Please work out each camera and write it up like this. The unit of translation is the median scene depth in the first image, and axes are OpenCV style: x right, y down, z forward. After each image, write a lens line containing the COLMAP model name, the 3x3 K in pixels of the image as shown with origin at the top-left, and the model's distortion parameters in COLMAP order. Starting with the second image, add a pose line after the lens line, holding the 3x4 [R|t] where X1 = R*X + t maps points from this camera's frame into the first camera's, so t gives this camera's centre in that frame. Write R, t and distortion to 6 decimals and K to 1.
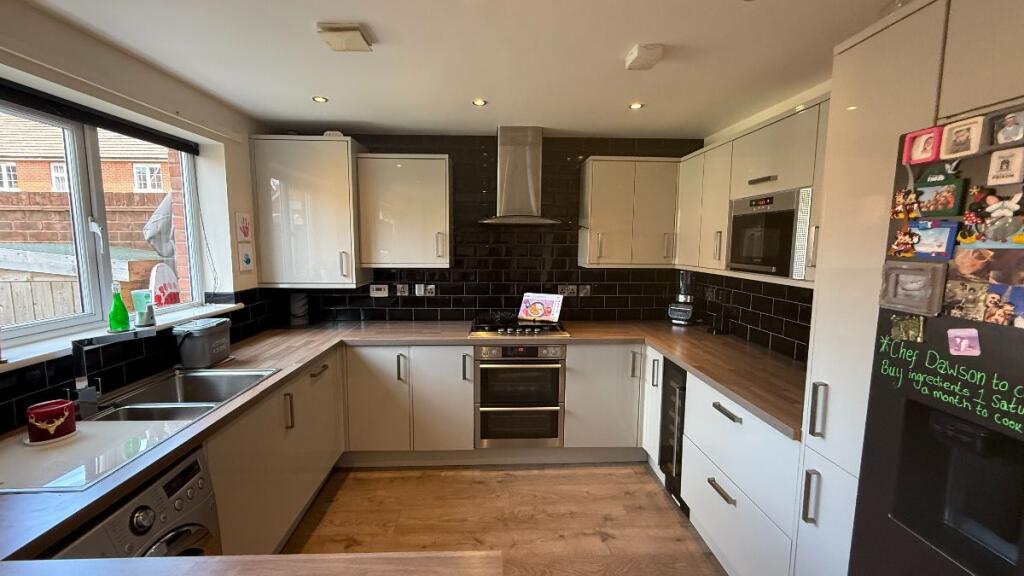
lens RADIAL K [[408.2, 0, 506.4], [0, 408.2, 286.1], [0, 0, 1]] dist [-0.001810, 0.000194]
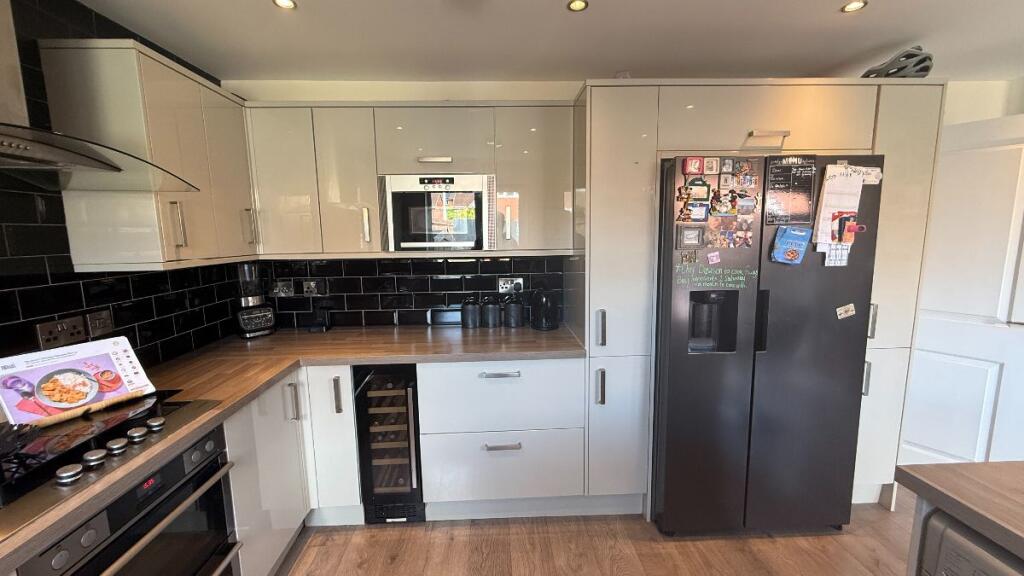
lens RADIAL K [[408.2, 0, 509.4], [0, 408.2, 287.7], [0, 0, 1]] dist [-0.001810, 0.000194]
pose [[-0.009598, -0.139067, 0.990236, -0.345665], [0.121361, 0.982800, 0.139199, -0.046445], [-0.992562, 0.121512, 0.007444, 0.645603]]
